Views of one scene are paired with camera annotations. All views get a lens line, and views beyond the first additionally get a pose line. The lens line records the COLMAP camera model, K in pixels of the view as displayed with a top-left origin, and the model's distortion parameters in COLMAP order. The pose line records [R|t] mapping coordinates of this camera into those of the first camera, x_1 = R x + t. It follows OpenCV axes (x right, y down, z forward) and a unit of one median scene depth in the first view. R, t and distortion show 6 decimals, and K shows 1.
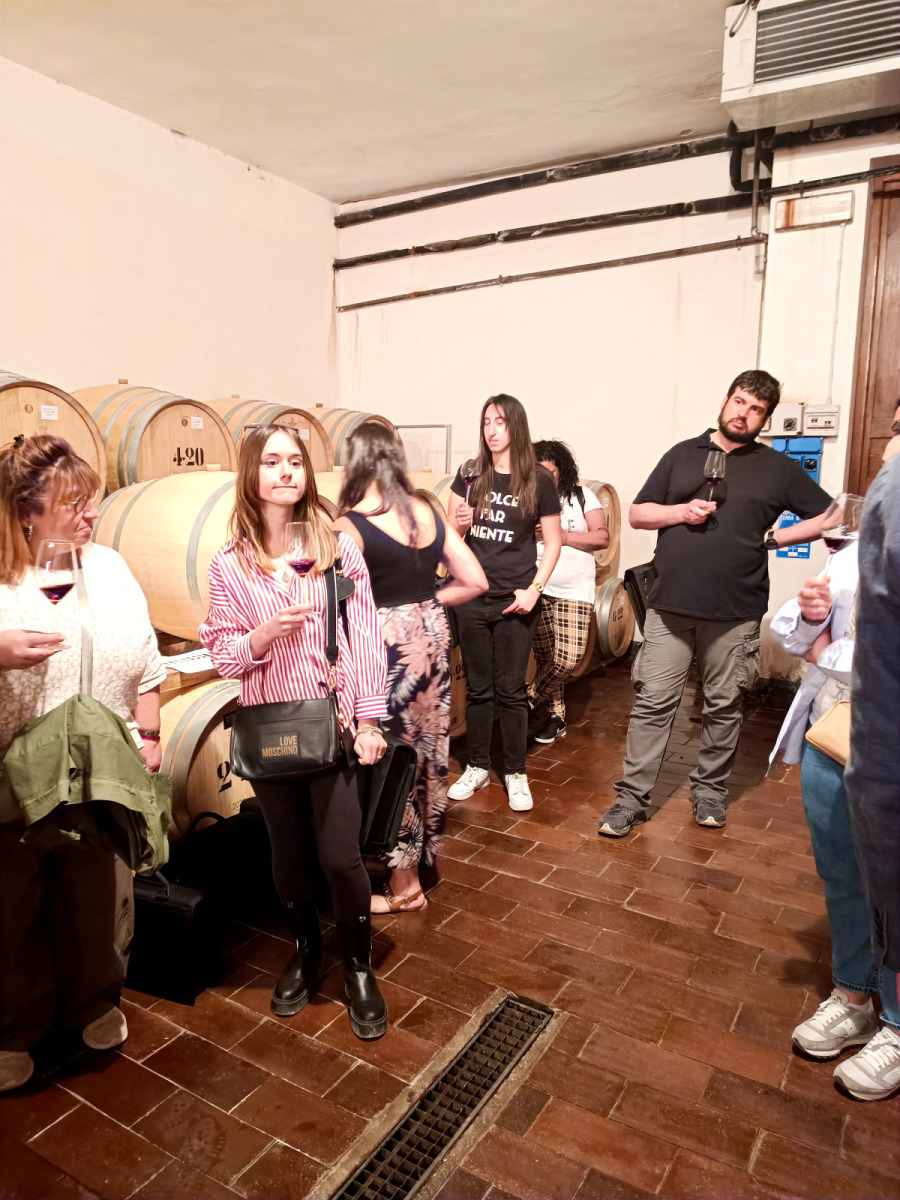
lens RADIAL K [[866.7, 0, 440.7], [0, 866.7, 599.8], [0, 0, 1]] dist [0.031136, -0.031242]
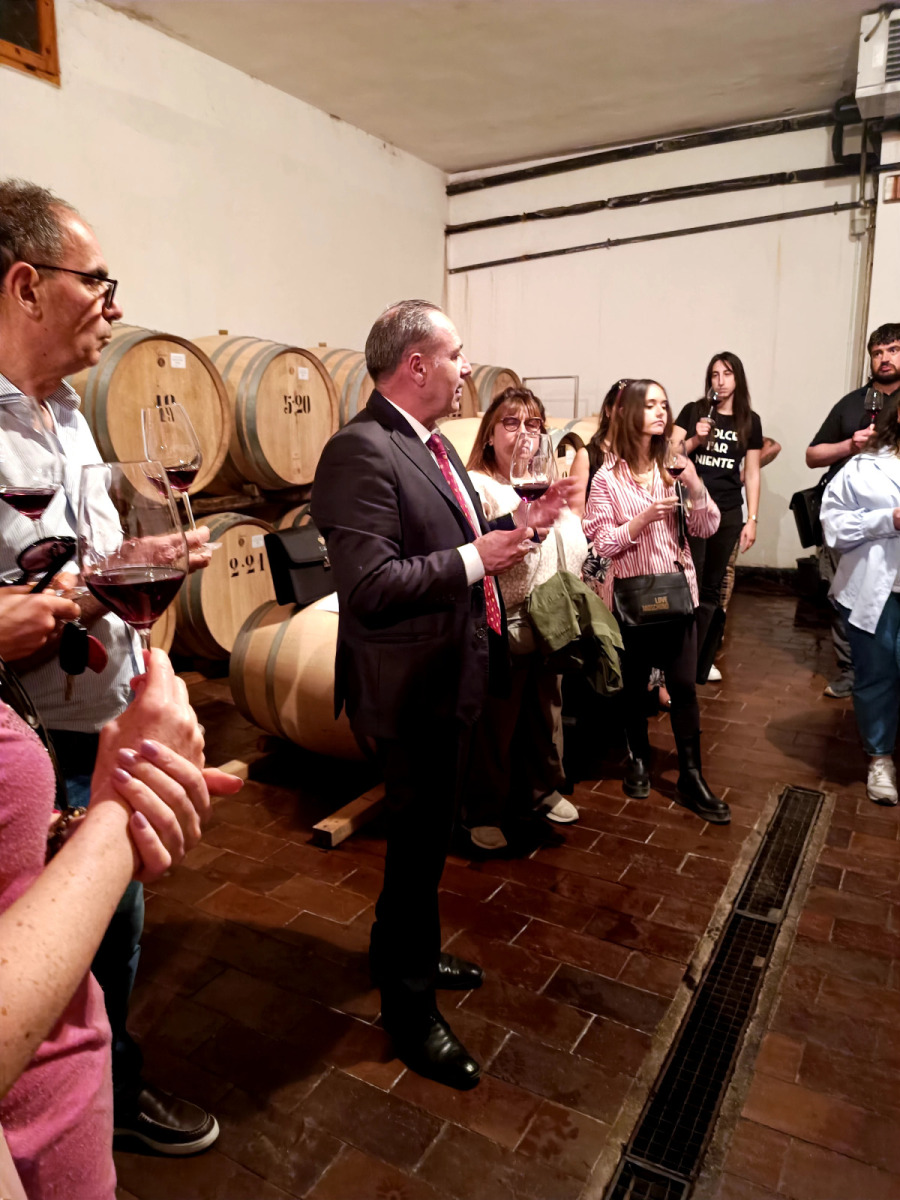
lens RADIAL K [[866.7, 0, 437.5], [0, 866.7, 597.6], [0, 0, 1]] dist [0.031136, -0.031242]
pose [[0.999677, -0.023109, 0.010574, -0.220263], [0.022518, 0.998339, 0.053022, 0.027714], [-0.011782, -0.052767, 0.998537, -0.172043]]
